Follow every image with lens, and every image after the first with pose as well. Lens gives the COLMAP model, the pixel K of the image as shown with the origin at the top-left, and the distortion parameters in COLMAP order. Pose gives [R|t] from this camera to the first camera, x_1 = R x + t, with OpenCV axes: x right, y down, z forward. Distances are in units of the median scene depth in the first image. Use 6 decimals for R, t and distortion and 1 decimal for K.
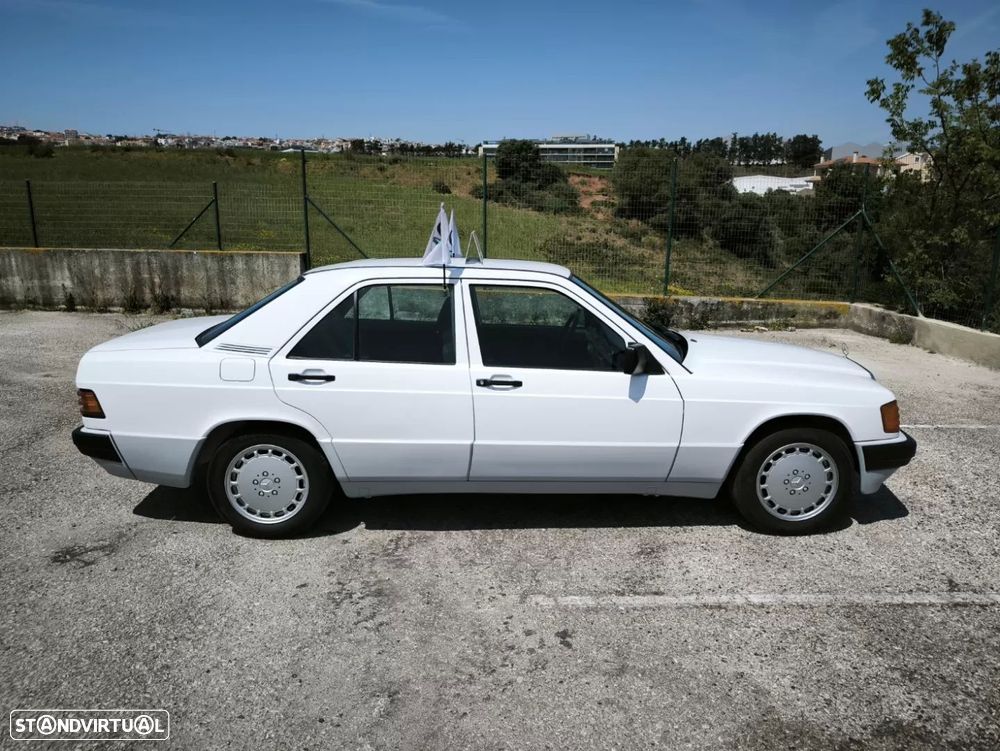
lens RADIAL K [[697.2, 0, 493.8], [0, 697.2, 379.0], [0, 0, 1]] dist [0.041292, -0.030043]
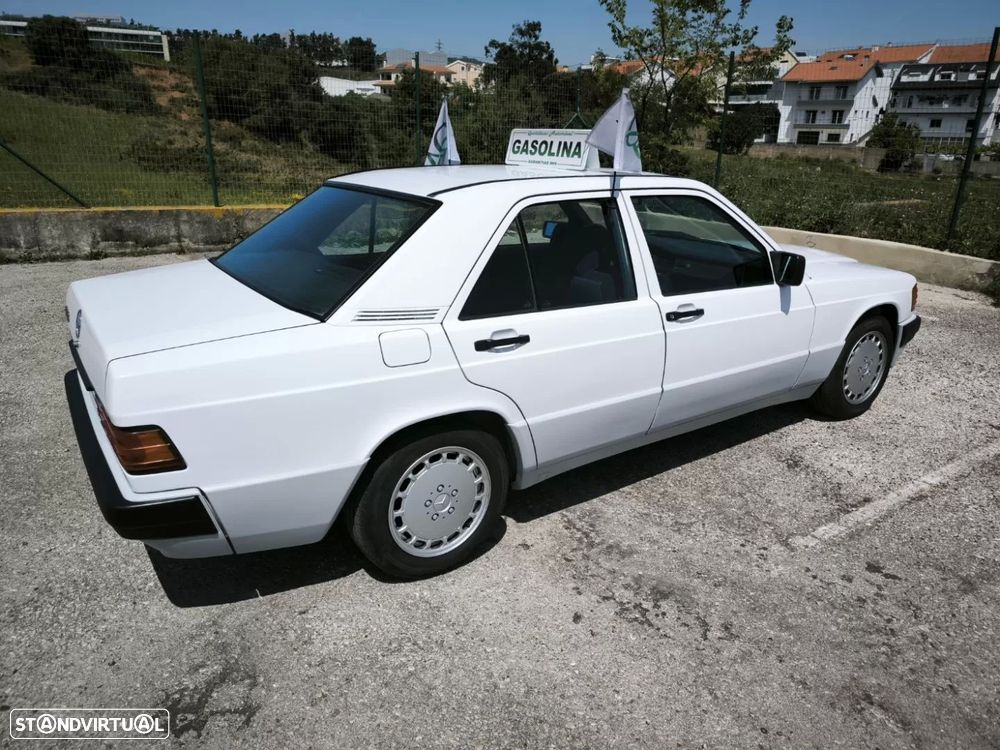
lens RADIAL K [[697.2, 0, 491.3], [0, 697.2, 375.4], [0, 0, 1]] dist [0.041292, -0.030043]
pose [[0.841068, -0.178834, 0.510513, -0.615715], [0.115445, 0.981369, 0.153582, -0.076055], [-0.528467, -0.070237, 0.846043, 0.389430]]
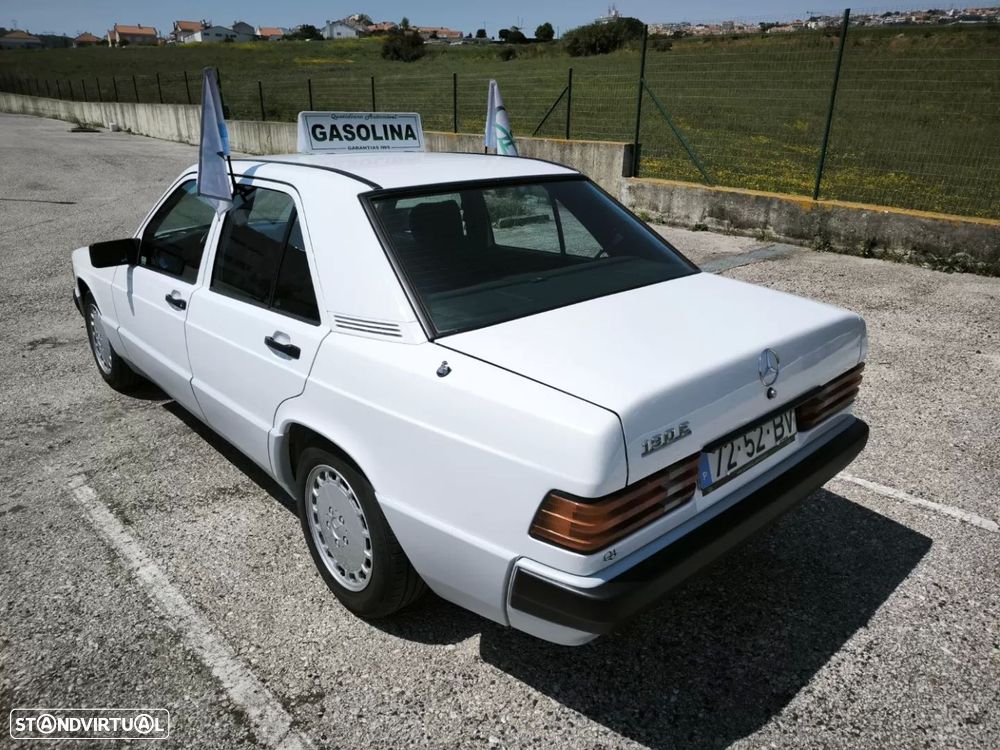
lens RADIAL K [[697.2, 0, 485.0], [0, 697.2, 377.6], [0, 0, 1]] dist [0.041292, -0.030043]
pose [[0.683913, 0.261199, -0.681203, 0.987584], [-0.164195, 0.964866, 0.205118, -0.121386], [0.710847, -0.028433, 0.702772, 0.608873]]
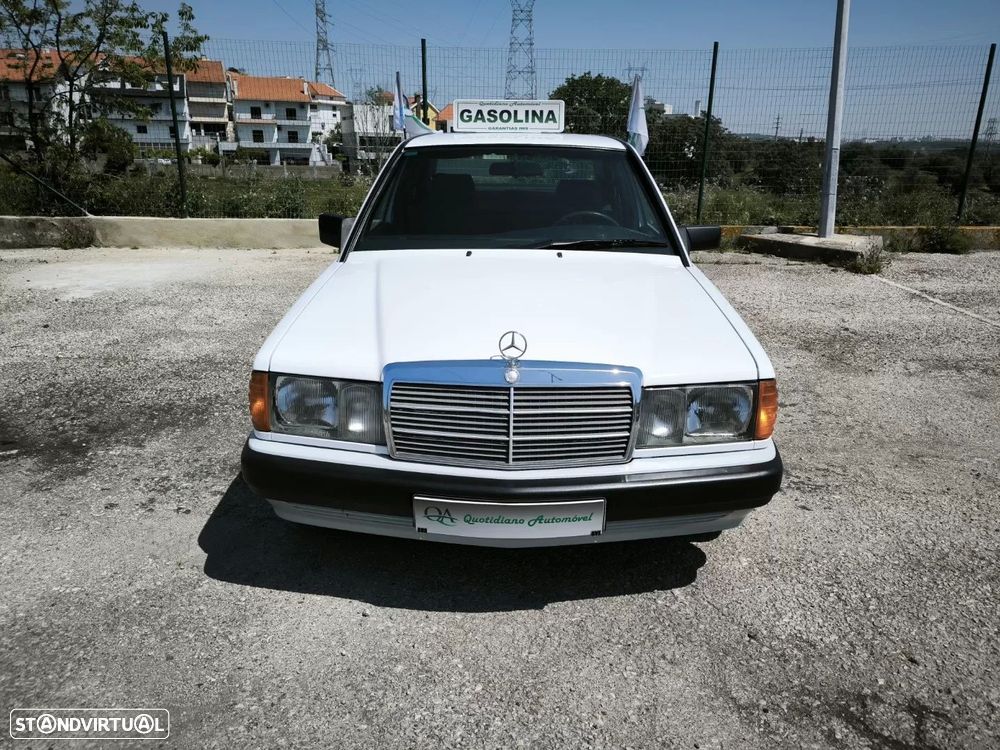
lens RADIAL K [[697.2, 0, 502.4], [0, 697.2, 373.6], [0, 0, 1]] dist [0.041292, -0.030043]
pose [[-0.012005, -0.319062, 0.947658, -0.929080], [0.210941, 0.925590, 0.314305, -0.186826], [-0.977425, 0.203674, 0.056191, 1.150547]]
